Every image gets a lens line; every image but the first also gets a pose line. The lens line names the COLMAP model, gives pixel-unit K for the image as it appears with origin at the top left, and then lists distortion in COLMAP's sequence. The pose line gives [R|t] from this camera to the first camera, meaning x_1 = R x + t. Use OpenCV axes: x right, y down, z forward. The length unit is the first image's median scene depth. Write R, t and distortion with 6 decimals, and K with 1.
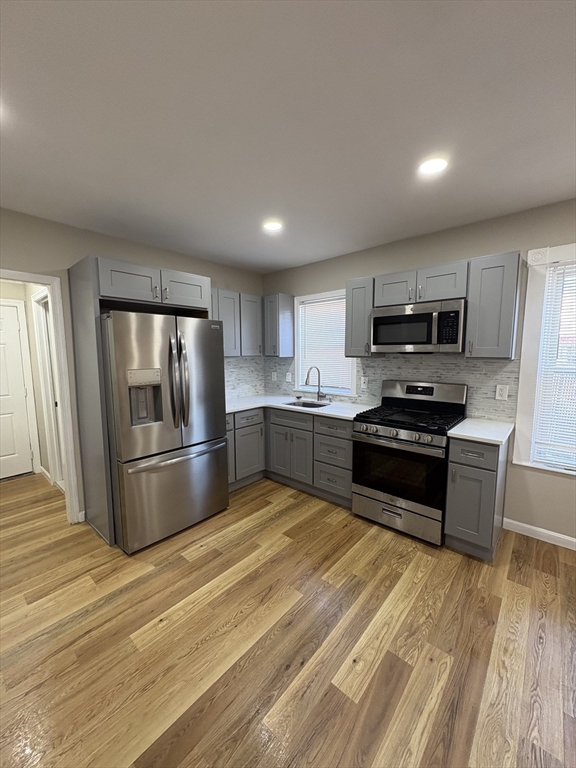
lens RADIAL K [[303.5, 0, 288.6], [0, 303.5, 383.8], [0, 0, 1]] dist [-0.000706, 0.000440]
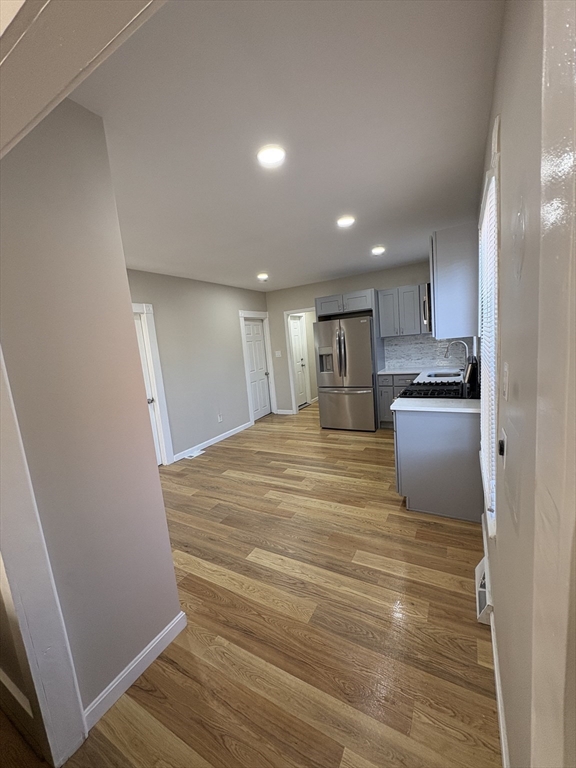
lens RADIAL K [[303.5, 0, 289.5], [0, 303.5, 383.7], [0, 0, 1]] dist [-0.000706, 0.000440]
pose [[0.207320, 0.125246, -0.970223, 1.625698], [-0.017206, 0.992084, 0.124391, -0.052360], [0.978122, -0.009096, 0.207834, 0.289306]]
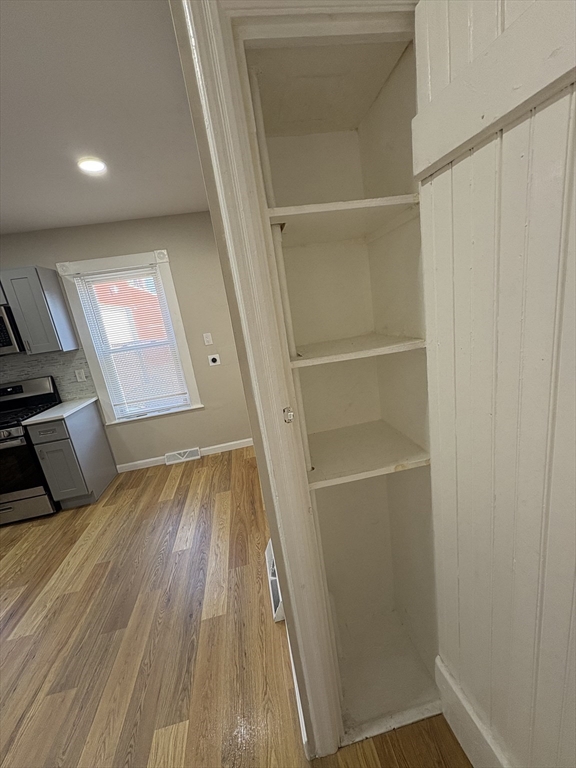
lens RADIAL K [[303.5, 0, 287.0], [0, 303.5, 384.1], [0, 0, 1]] dist [-0.000706, 0.000440]
pose [[0.632607, -0.268249, 0.726533, 0.354672], [0.225056, 0.961291, 0.158964, 0.061216], [-0.741052, 0.062949, 0.668491, -0.537203]]
